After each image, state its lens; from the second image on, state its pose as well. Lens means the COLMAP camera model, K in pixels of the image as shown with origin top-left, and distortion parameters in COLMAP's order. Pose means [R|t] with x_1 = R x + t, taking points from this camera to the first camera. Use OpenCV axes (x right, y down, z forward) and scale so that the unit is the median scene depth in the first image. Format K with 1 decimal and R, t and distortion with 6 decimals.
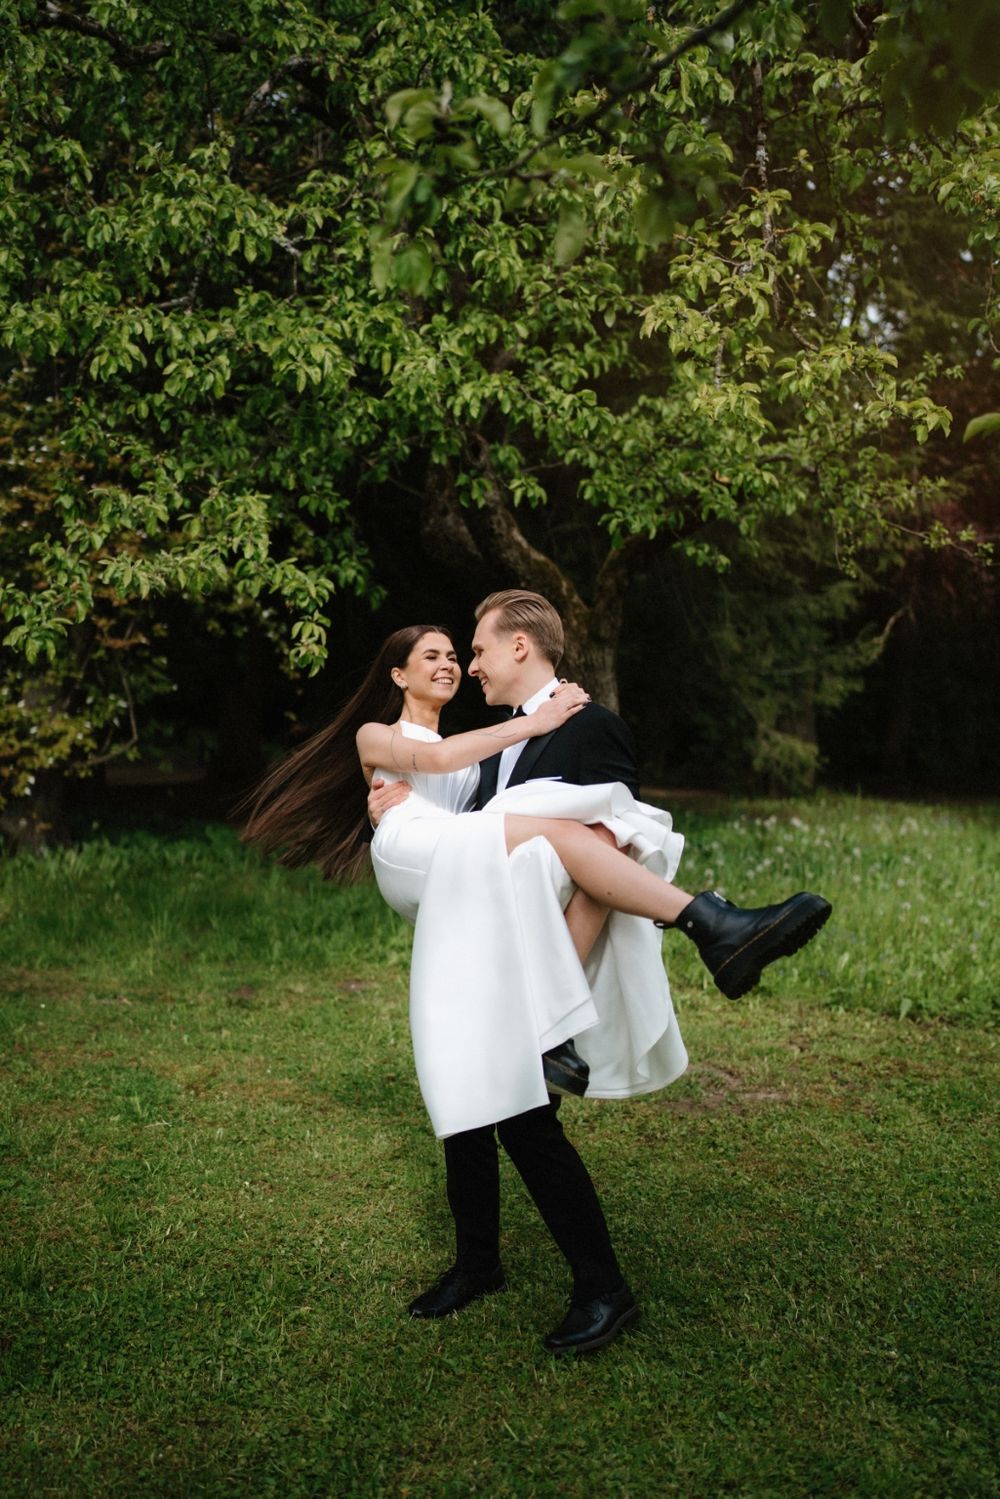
lens RADIAL K [[1074.4, 0, 500.0], [0, 1074.4, 749.5], [0, 0, 1]] dist [-0.052258, 0.114385]
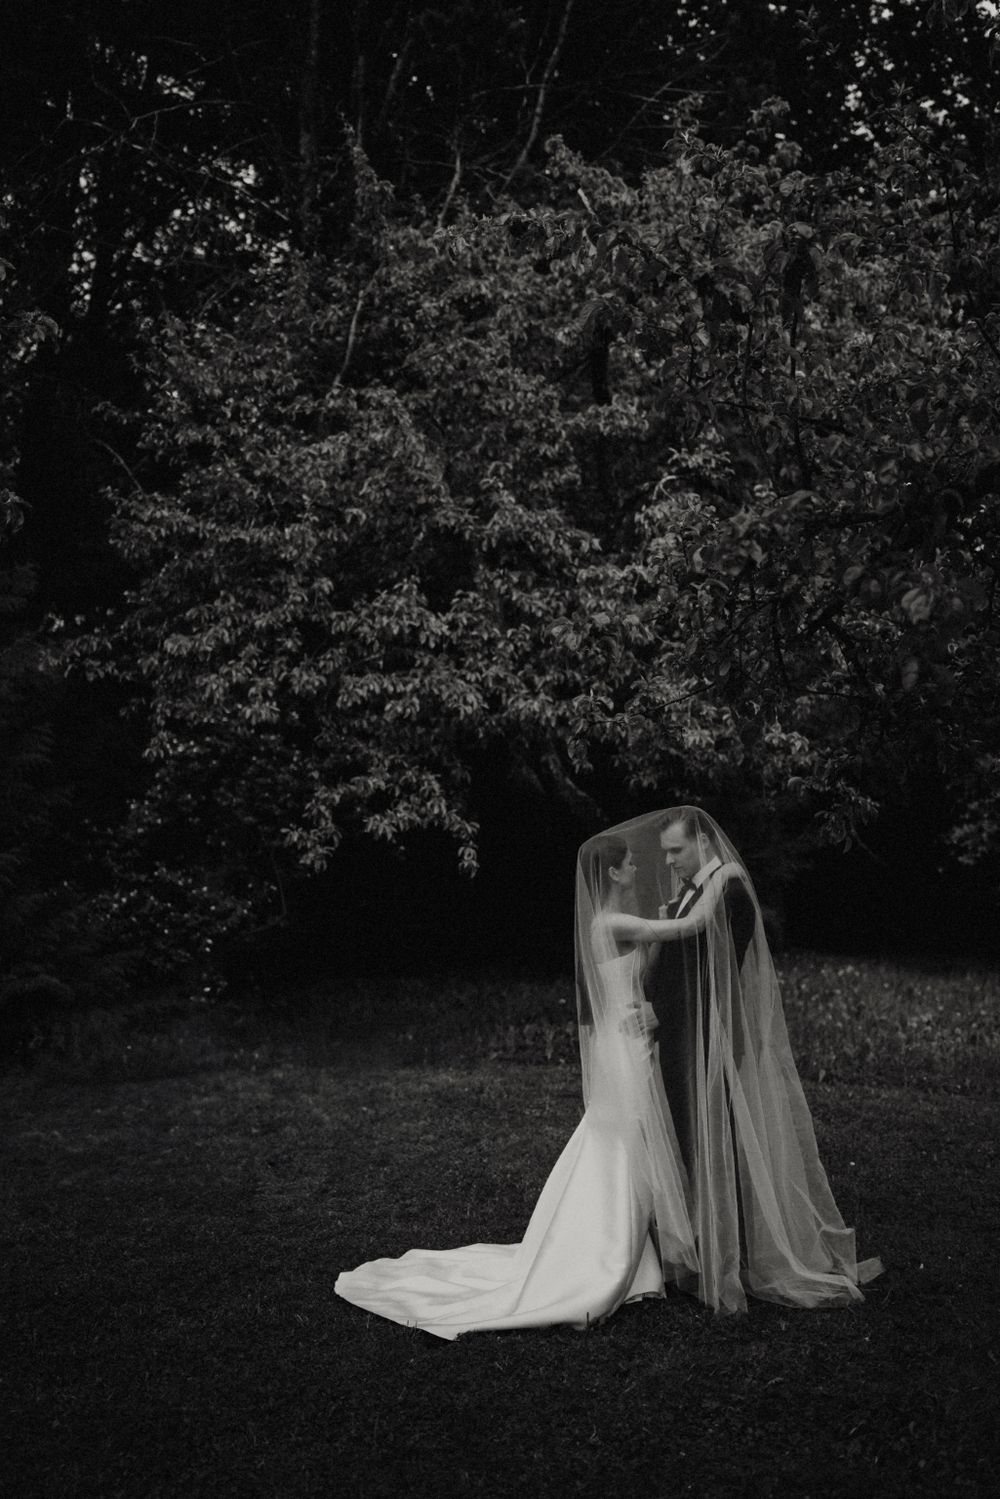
lens RADIAL K [[1074.4, 0, 500.0], [0, 1074.4, 749.5], [0, 0, 1]] dist [-0.052258, 0.114385]
pose [[0.999841, -0.012473, 0.012719, -0.133653], [0.014283, 0.987985, -0.153887, -0.002456], [-0.010647, 0.154044, 0.988007, -0.737328]]
